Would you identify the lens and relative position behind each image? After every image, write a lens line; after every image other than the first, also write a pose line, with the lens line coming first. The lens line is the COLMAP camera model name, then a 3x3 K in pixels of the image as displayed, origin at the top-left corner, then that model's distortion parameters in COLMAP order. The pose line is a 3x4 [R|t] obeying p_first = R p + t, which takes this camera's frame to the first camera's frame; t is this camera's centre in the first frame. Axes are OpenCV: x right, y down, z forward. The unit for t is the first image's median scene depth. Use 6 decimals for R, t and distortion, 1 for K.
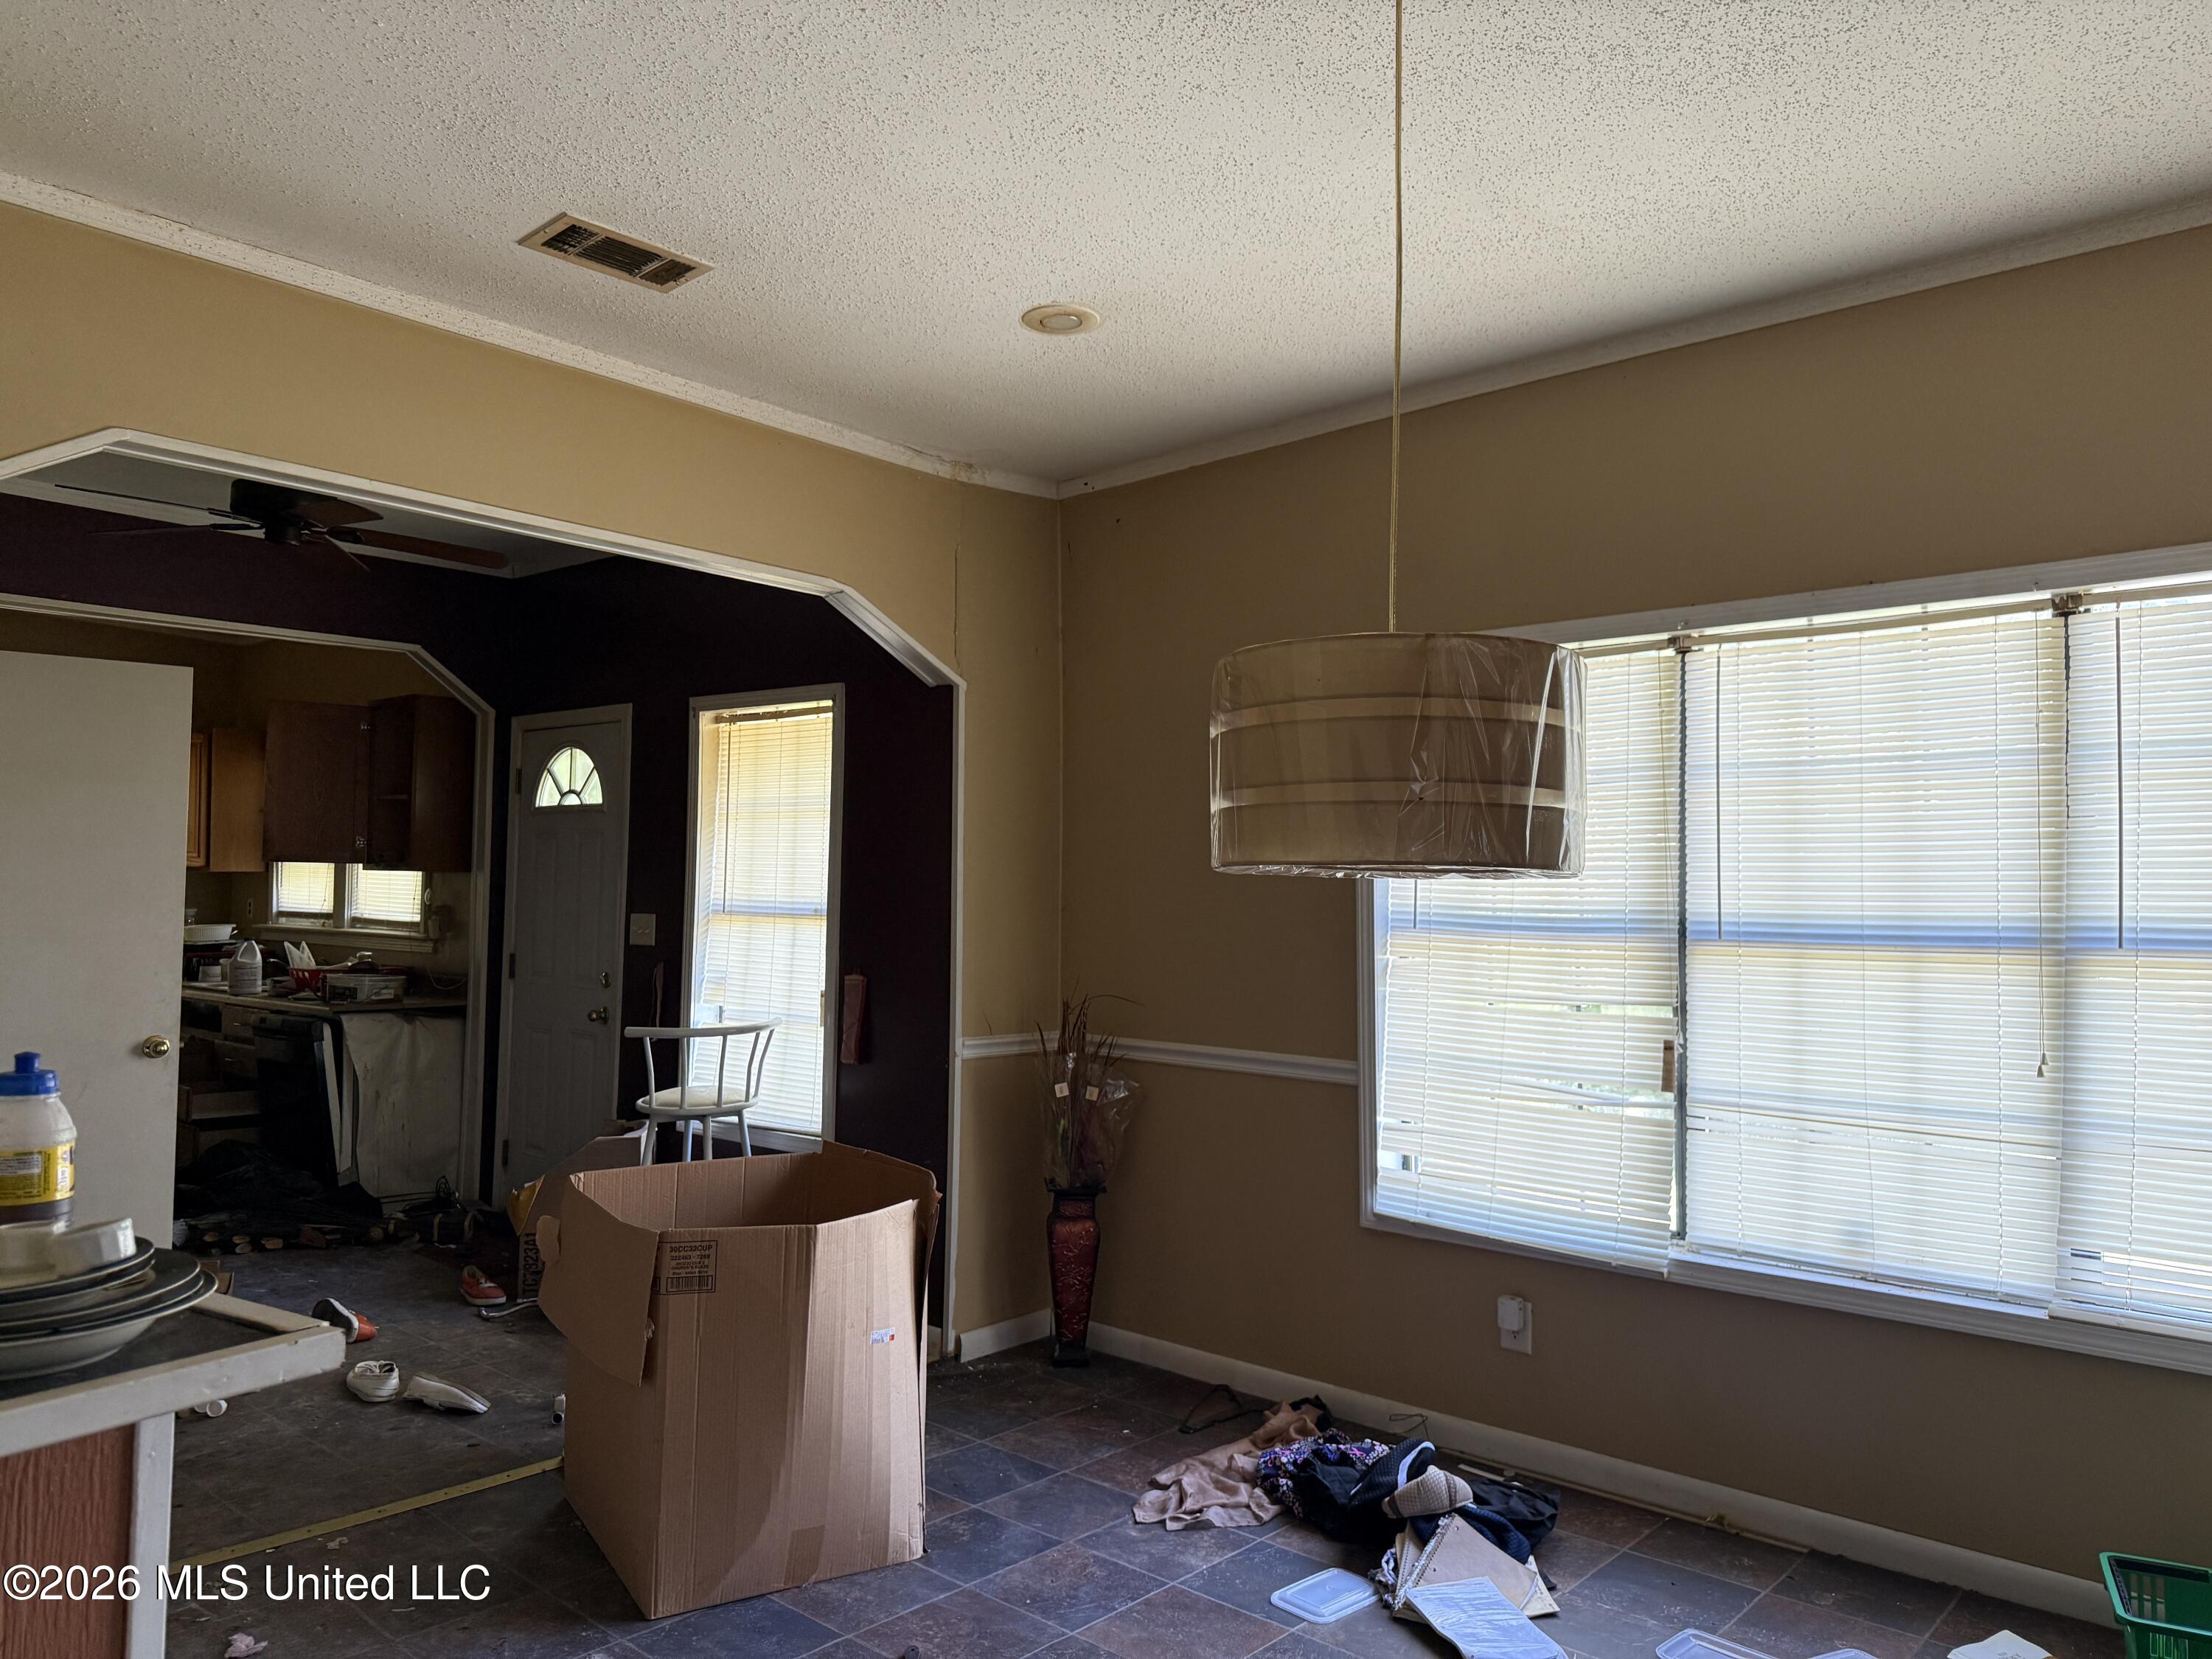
lens RADIAL K [[1556.4, 0, 1105.2], [0, 1556.4, 834.8], [0, 0, 1]] dist [0.044832, -0.036890]
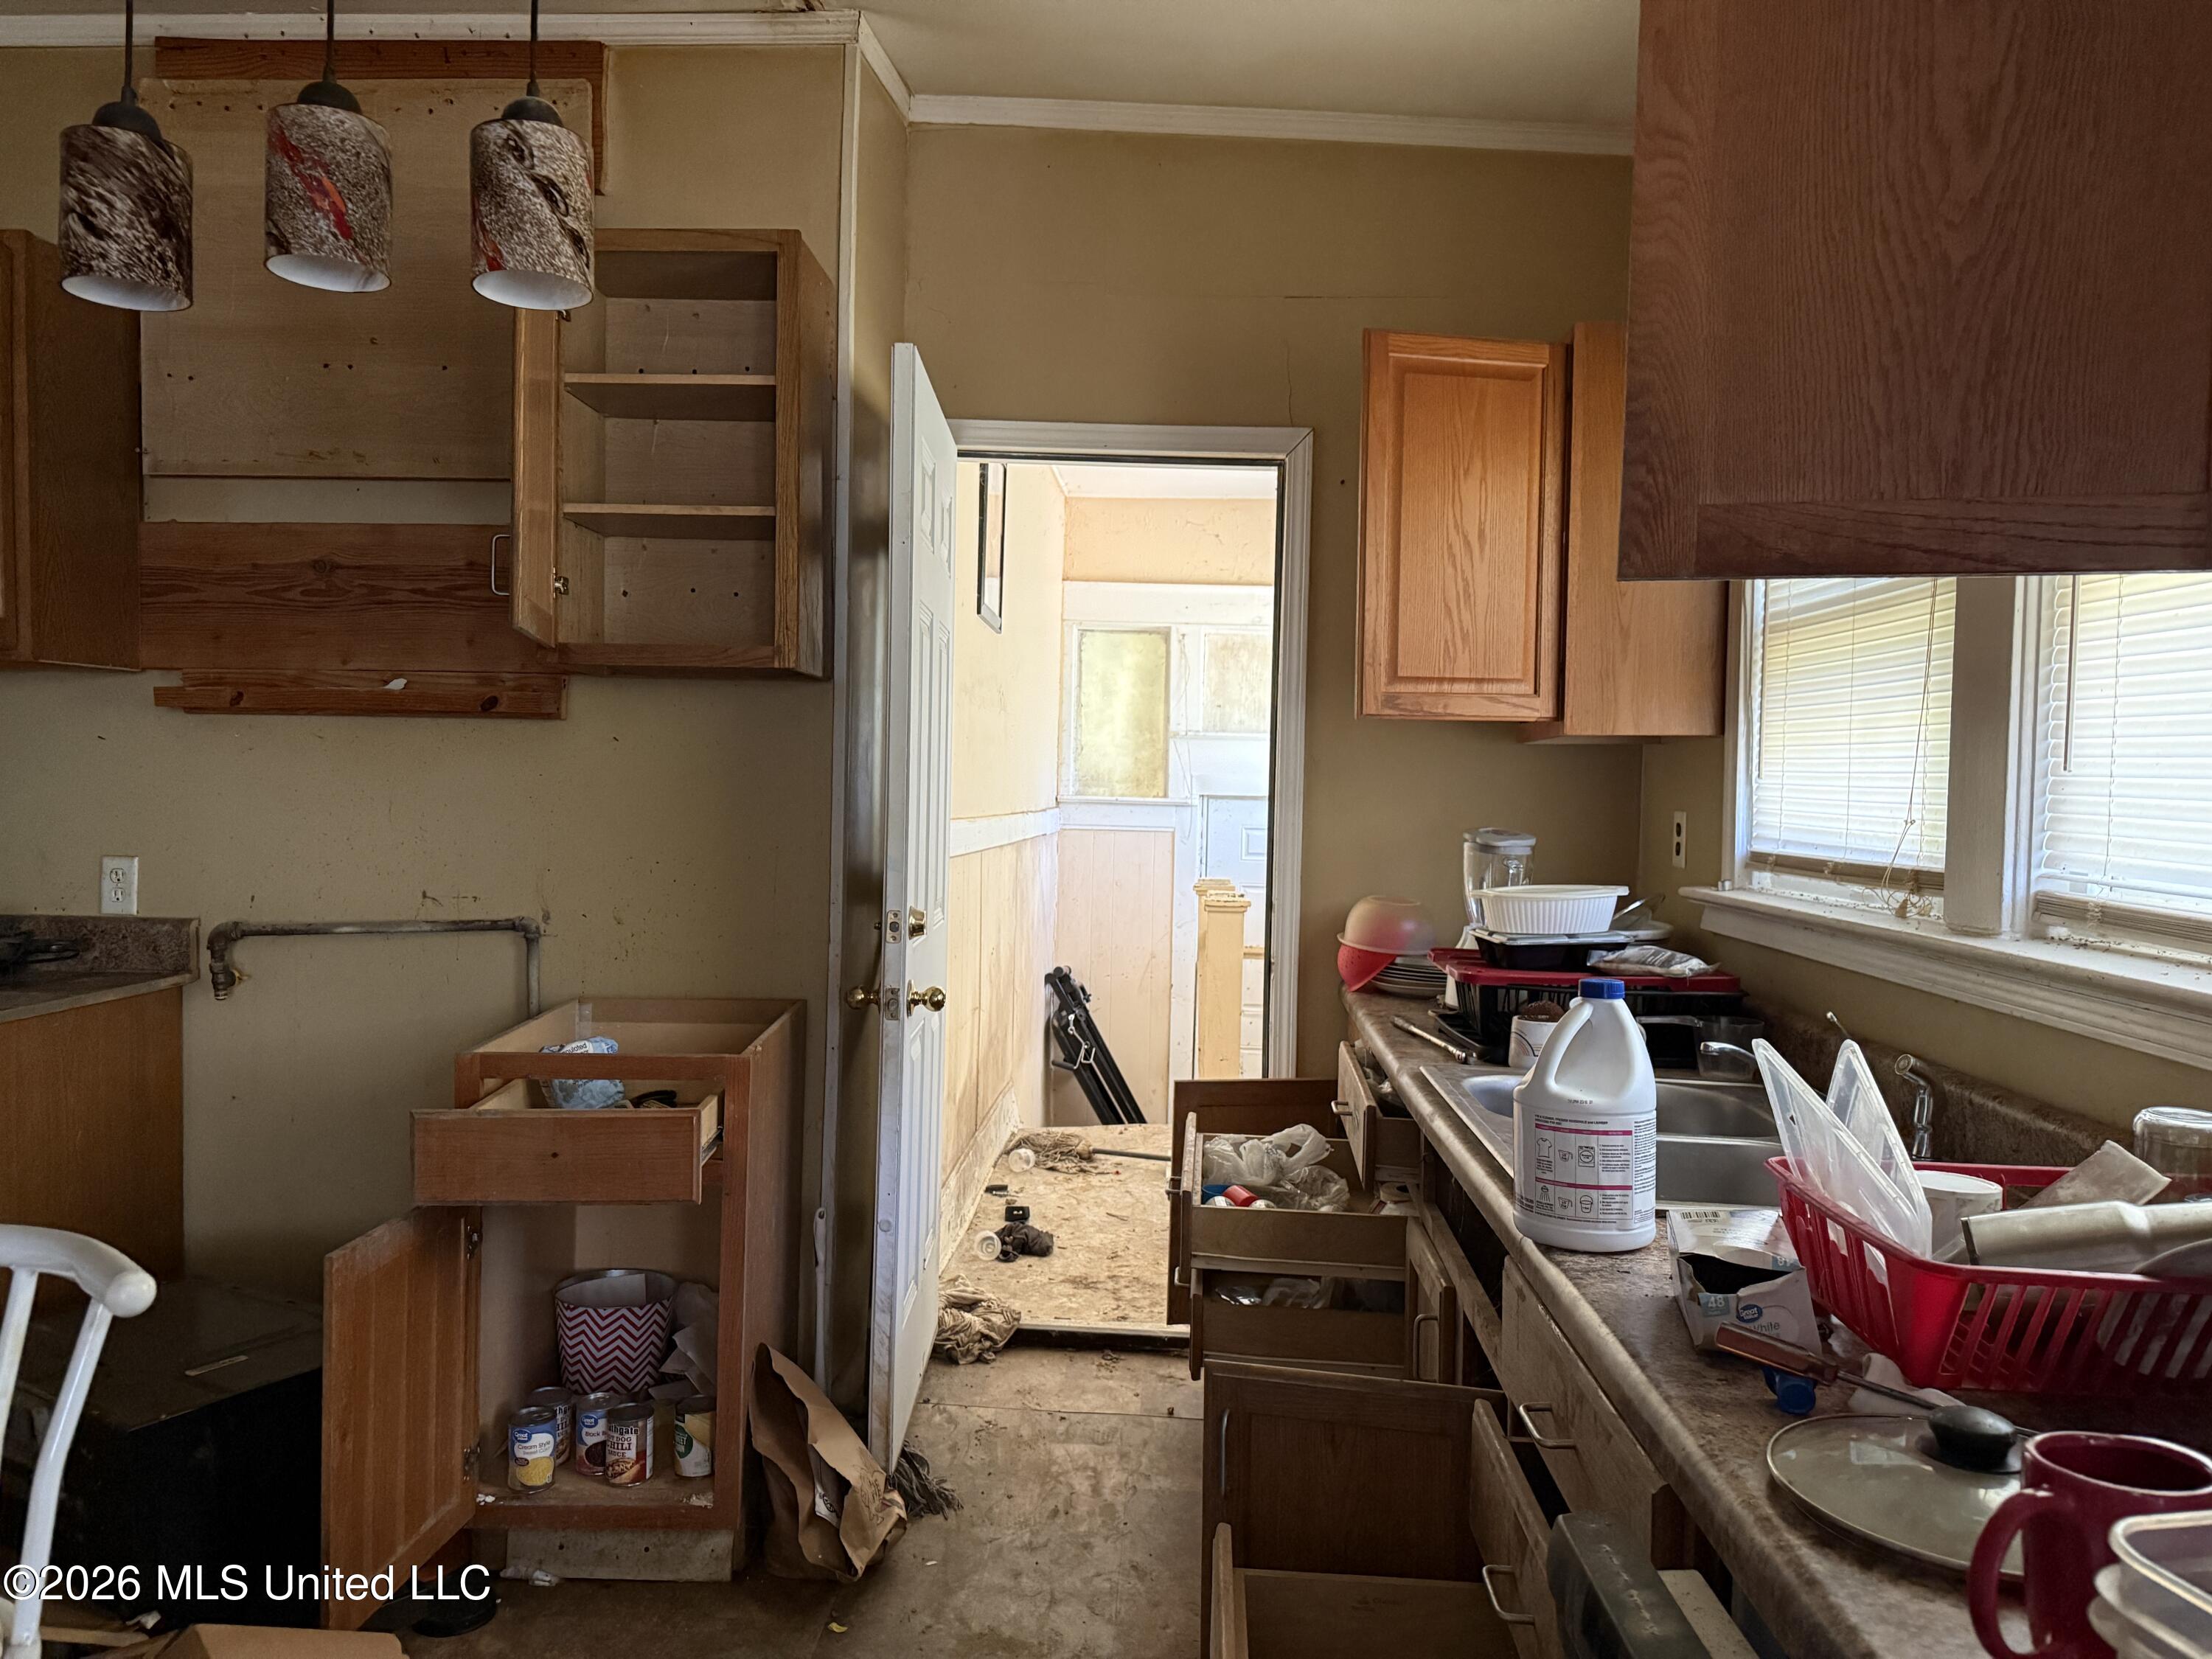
lens RADIAL K [[1556.4, 0, 1105.2], [0, 1556.4, 834.8], [0, 0, 1]] dist [0.044832, -0.036890]
pose [[0.627146, 0.023709, -0.778541, -0.437270], [0.016410, 0.998913, 0.043639, 0.035257], [0.778729, -0.040144, 0.626075, 0.846231]]
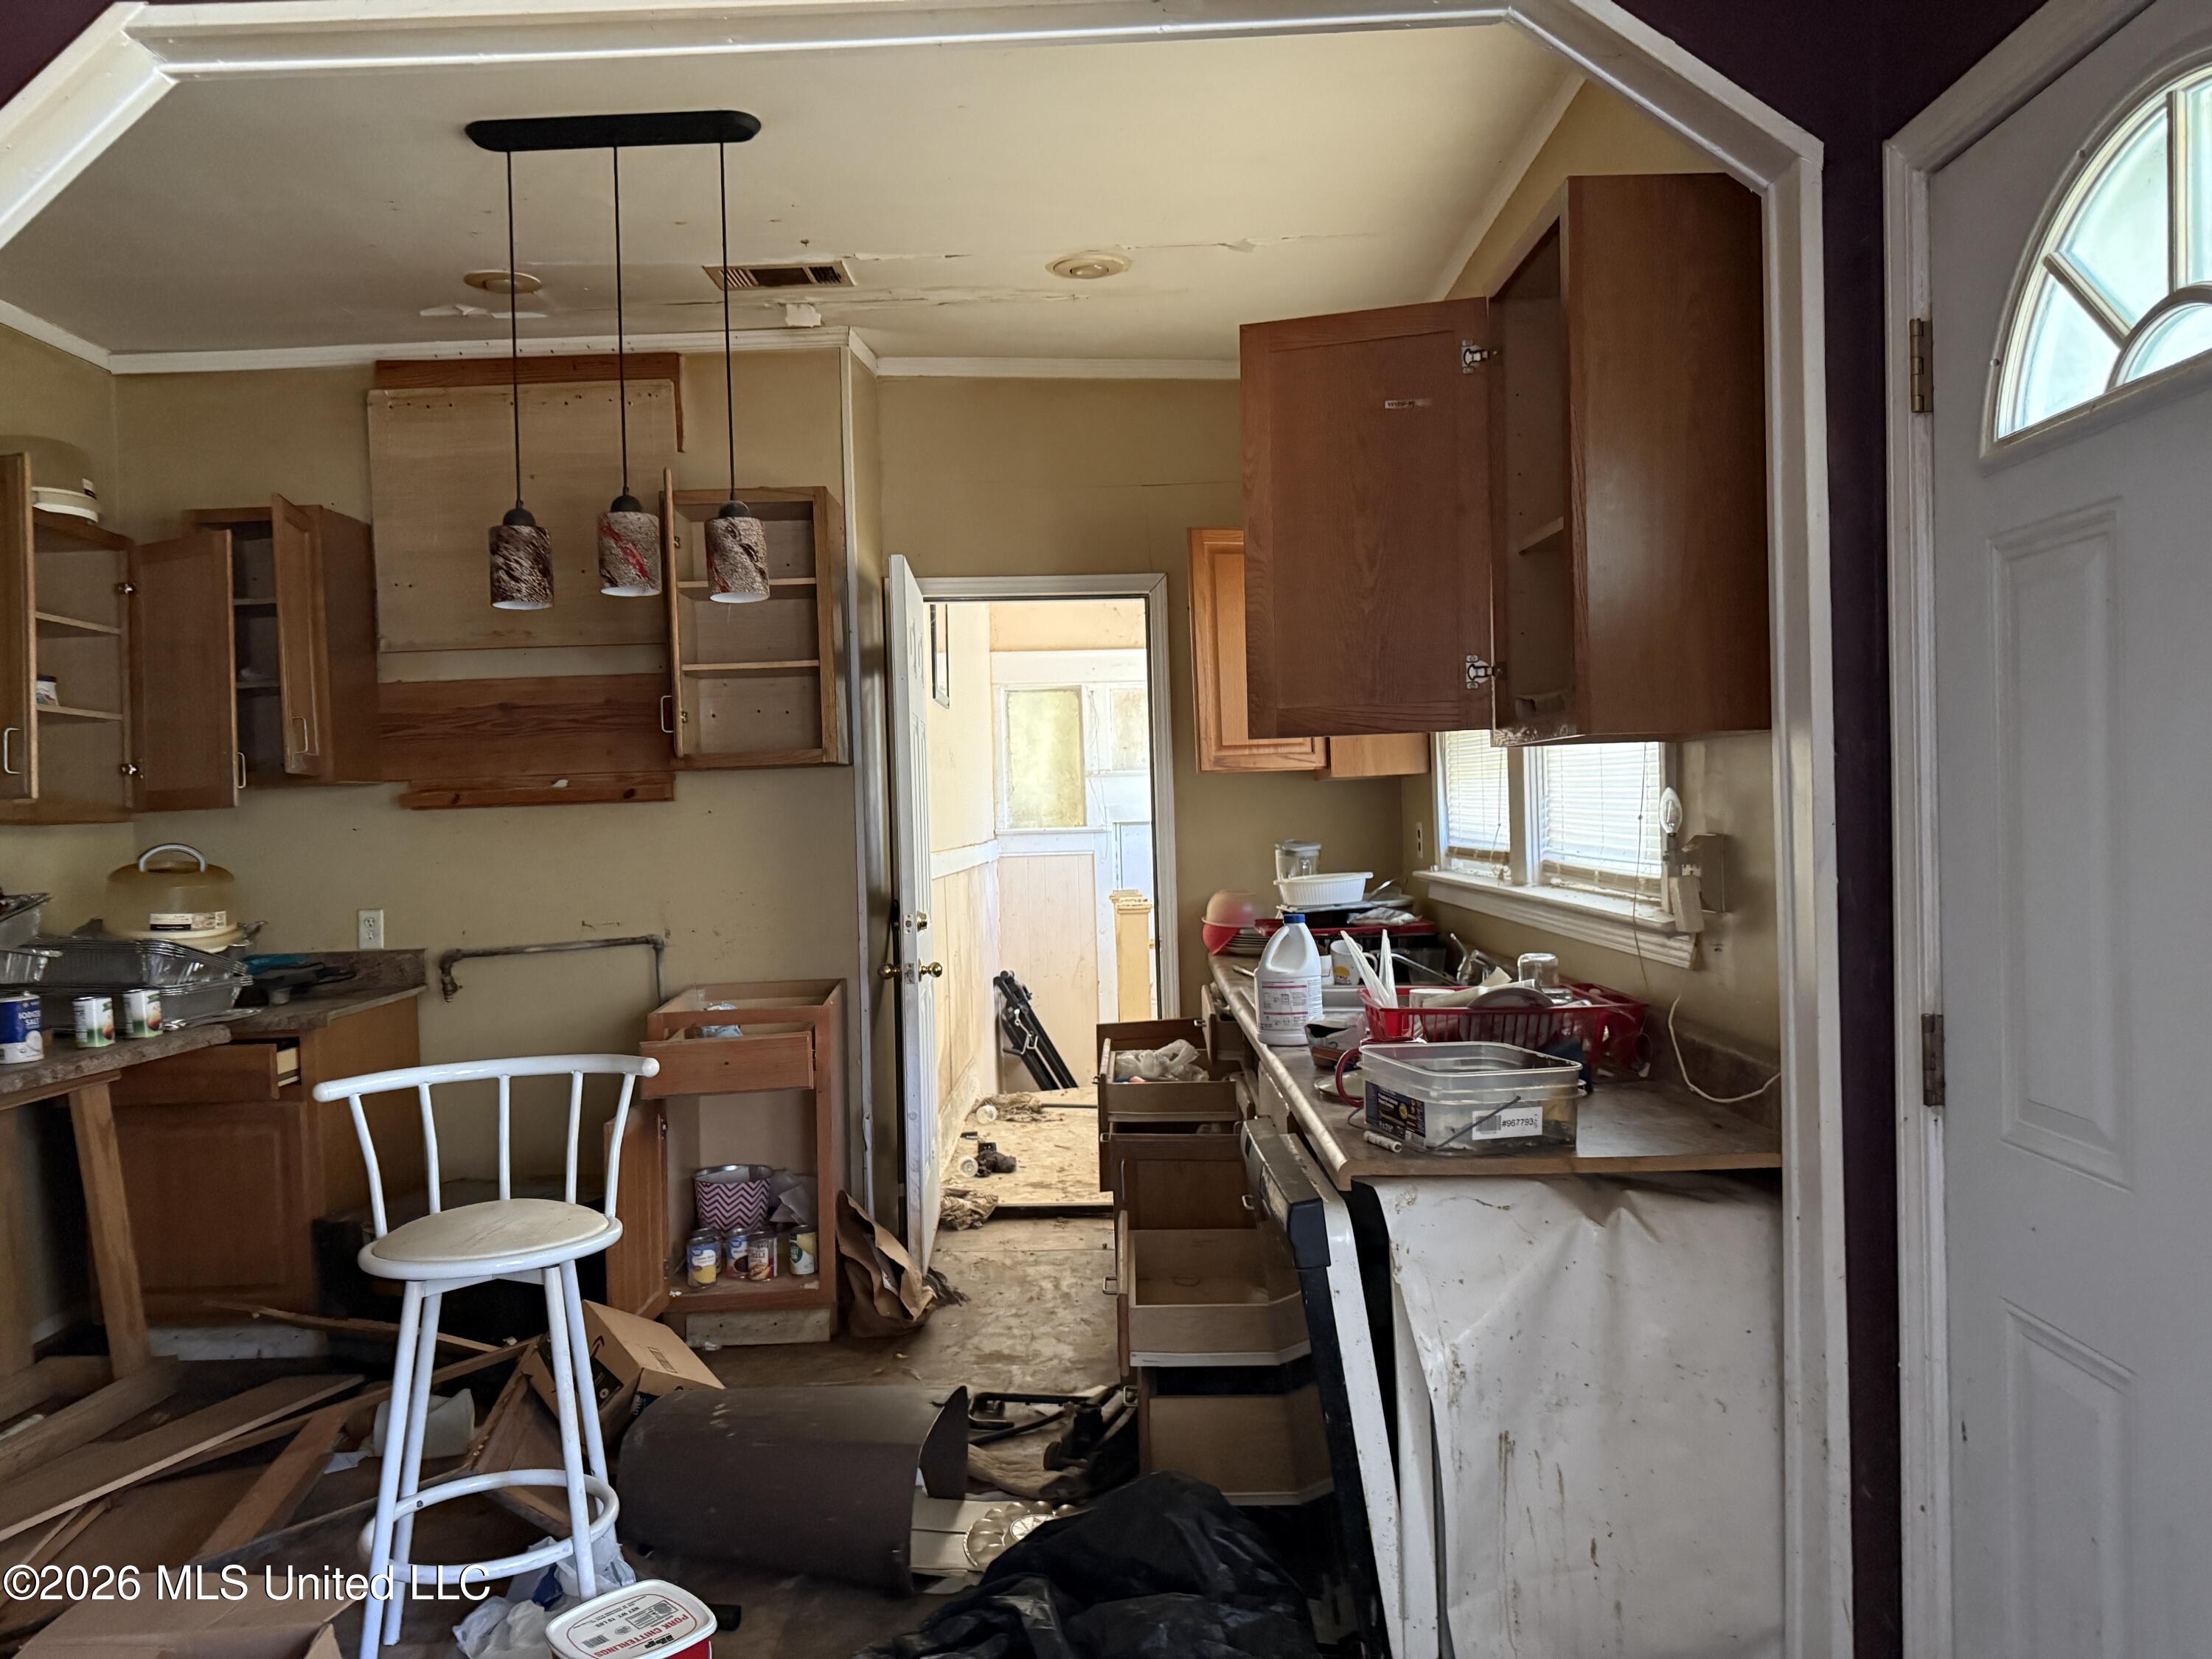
lens RADIAL K [[1556.4, 0, 1105.2], [0, 1556.4, 834.8], [0, 0, 1]] dist [0.044832, -0.036890]
pose [[0.662783, -0.023689, -0.748436, -0.264689], [0.069017, 0.997178, 0.029557, 0.026945], [0.745624, -0.071245, 0.662548, 0.703714]]
